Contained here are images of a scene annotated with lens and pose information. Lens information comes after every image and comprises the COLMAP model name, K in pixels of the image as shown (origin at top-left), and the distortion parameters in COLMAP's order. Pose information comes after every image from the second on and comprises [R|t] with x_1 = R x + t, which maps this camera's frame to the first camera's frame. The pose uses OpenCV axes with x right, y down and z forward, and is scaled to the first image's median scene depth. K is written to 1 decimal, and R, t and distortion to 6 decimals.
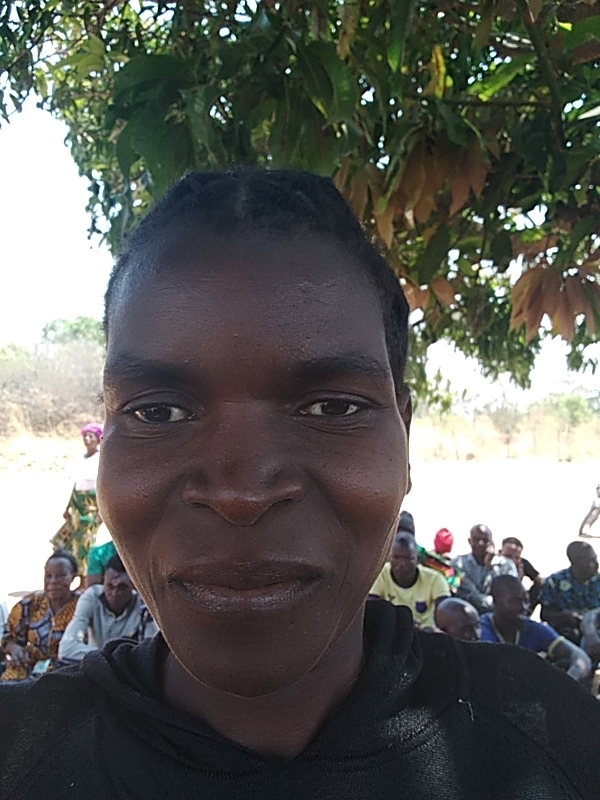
lens RADIAL K [[689.0, 0, 296.8], [0, 689.0, 403.7], [0, 0, 1]] dist [-0.005818, 0.003116]
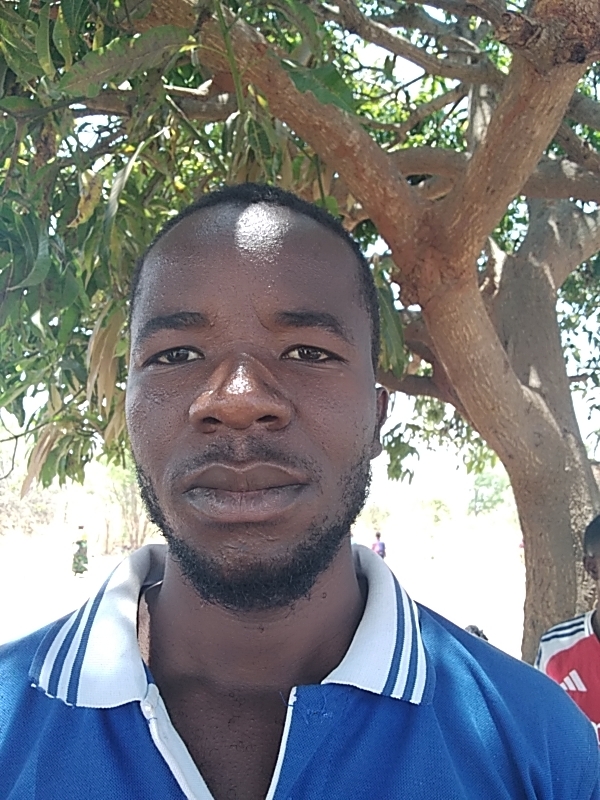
lens RADIAL K [[680.1, 0, 300.0], [0, 680.1, 400.0], [0, 0, 1]] dist [0.044713, -0.000942]
pose [[0.983931, 0.034654, 0.175153, 0.105364], [-0.008934, 0.989311, -0.145549, -0.024651], [-0.178324, 0.141645, 0.973723, -0.053544]]
